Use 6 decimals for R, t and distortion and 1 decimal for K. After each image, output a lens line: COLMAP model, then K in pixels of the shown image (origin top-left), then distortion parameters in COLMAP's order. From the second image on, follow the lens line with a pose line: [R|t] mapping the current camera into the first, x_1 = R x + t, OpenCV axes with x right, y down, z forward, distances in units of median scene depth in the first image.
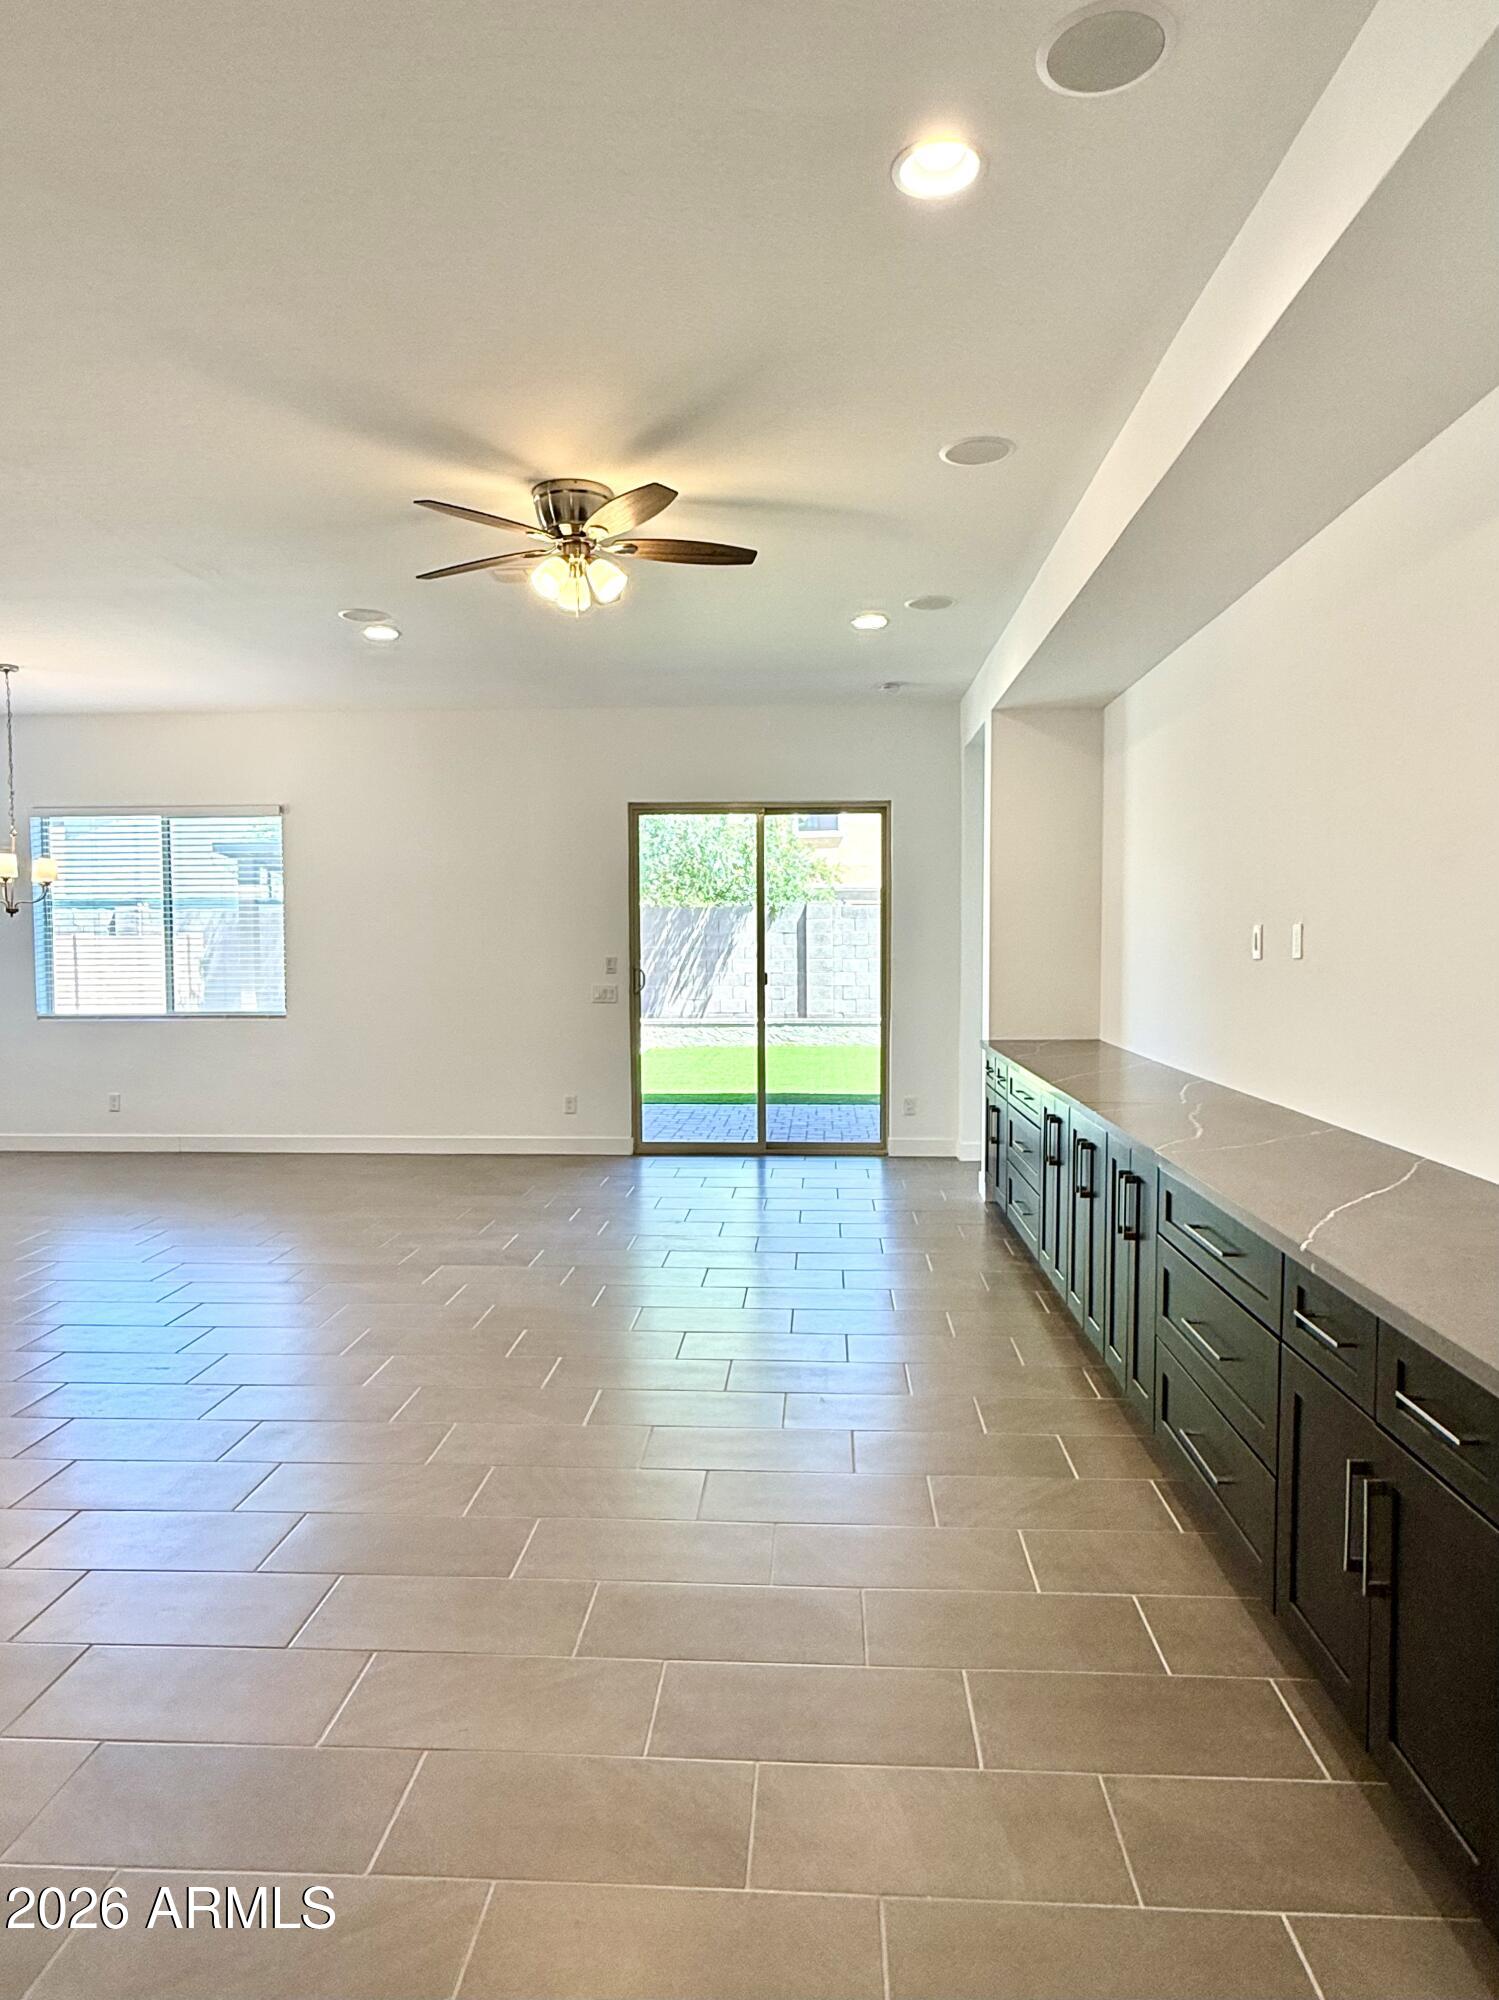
lens RADIAL K [[1230.6, 0, 749.5], [0, 1230.6, 1000.0], [0, 0, 1]] dist [-0.260122, 0.000110]
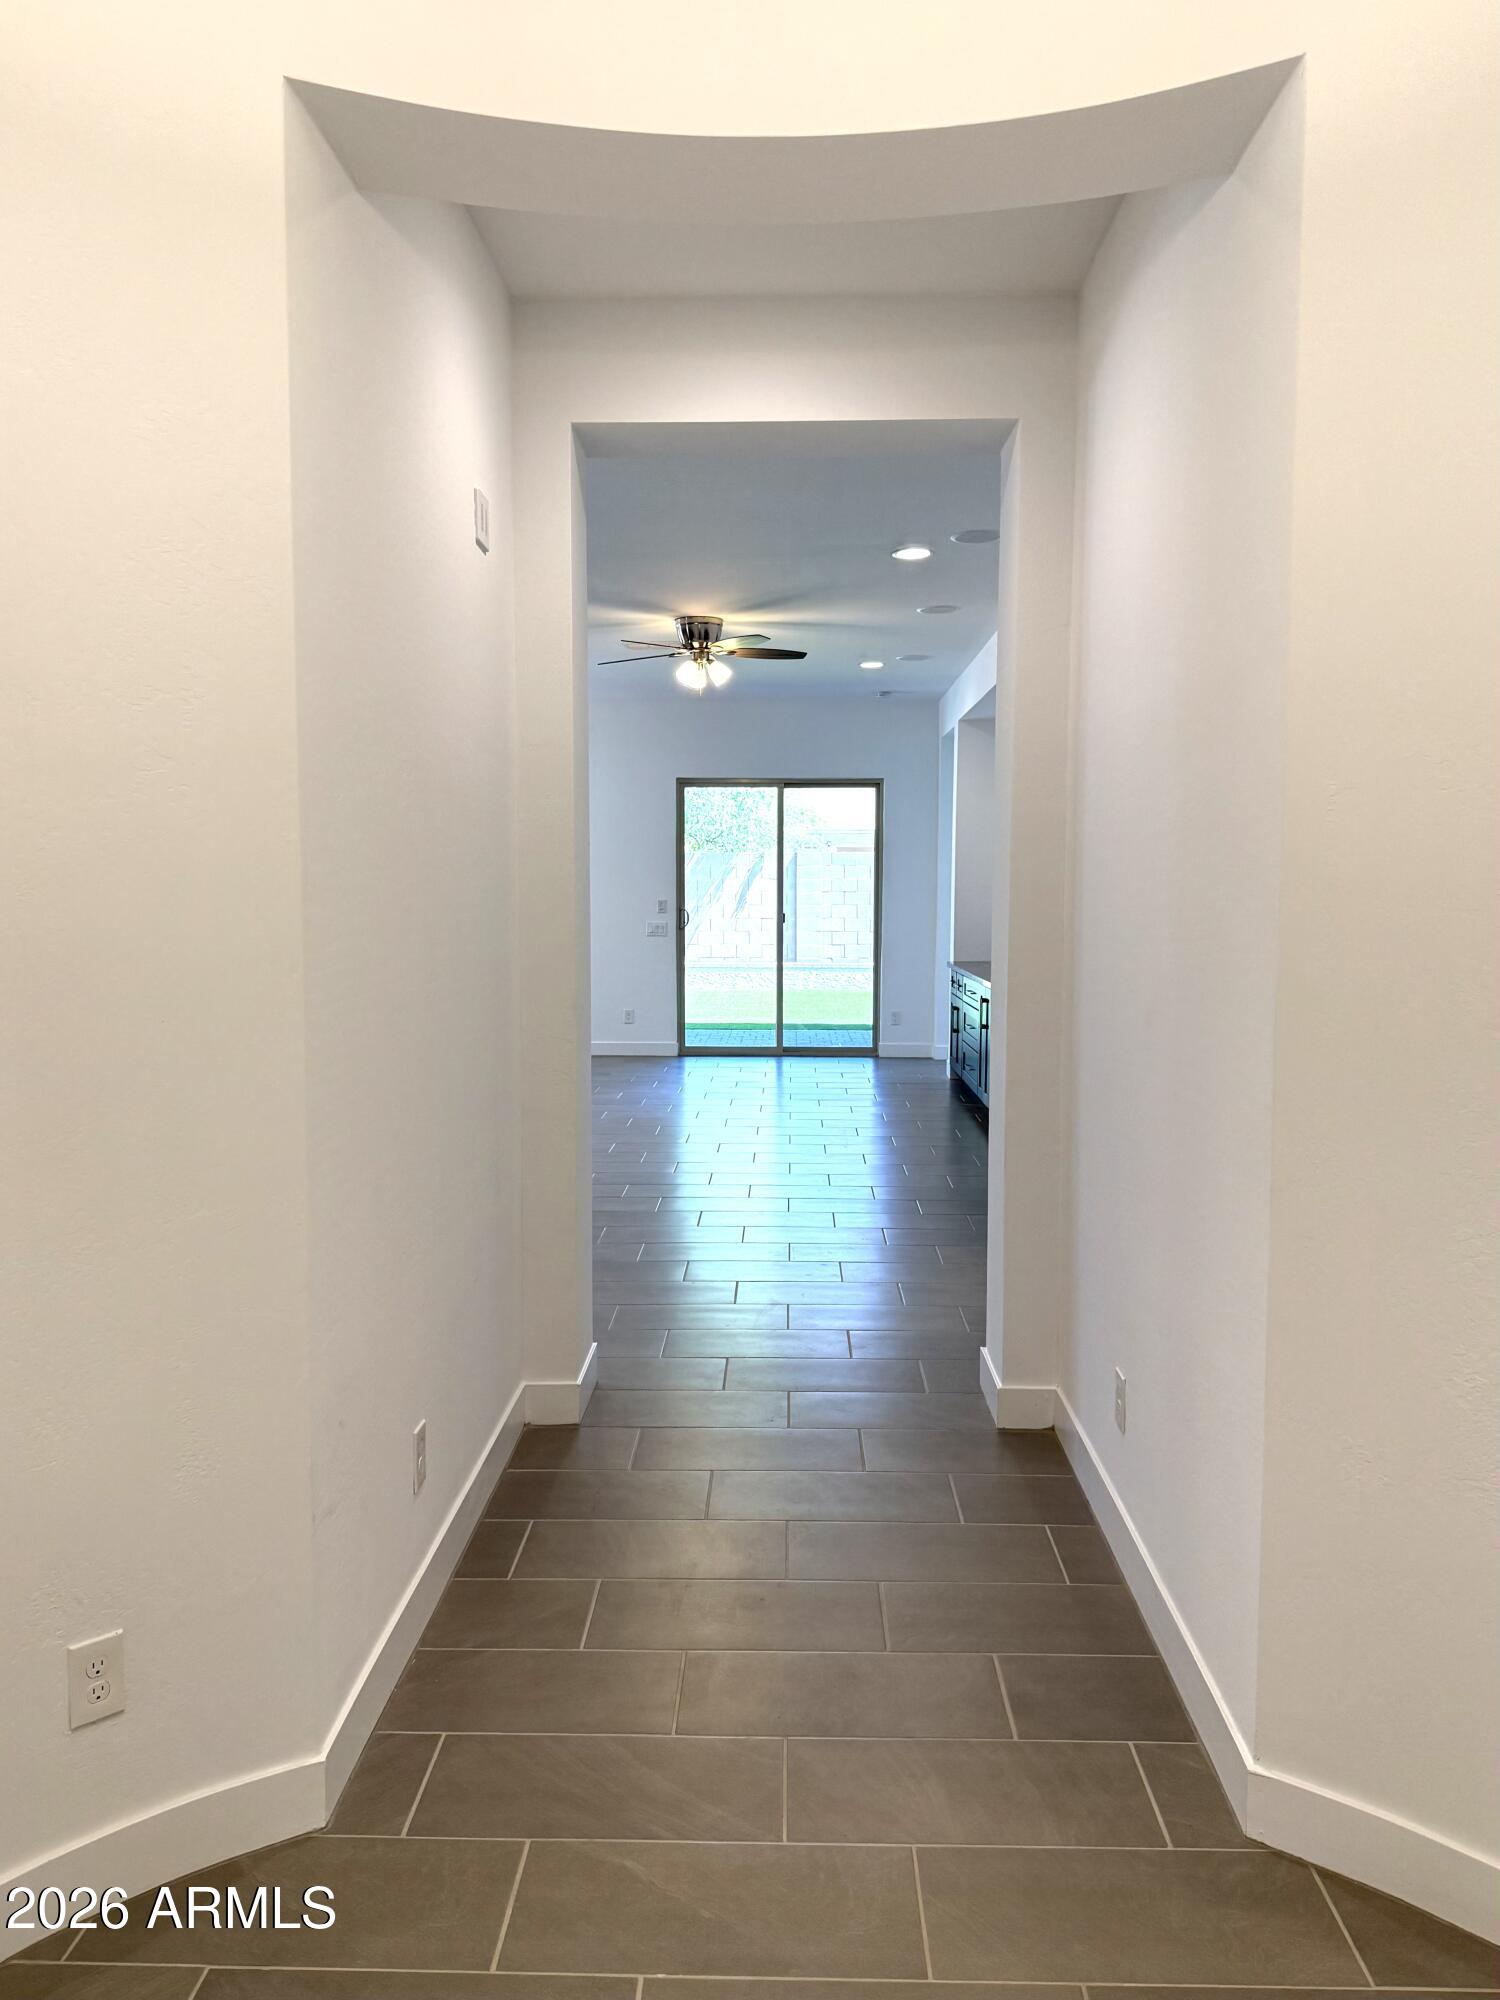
lens RADIAL K [[1408.5, 0, 750.0], [0, 1408.5, 1000.0], [0, 0, 1]] dist [0.000979, 0.000007]
pose [[0.999791, 0.004073, 0.020048, -0.051705], [-0.004700, 0.999498, 0.031330, 0.023064], [-0.019911, -0.031417, 0.999308, -0.472112]]
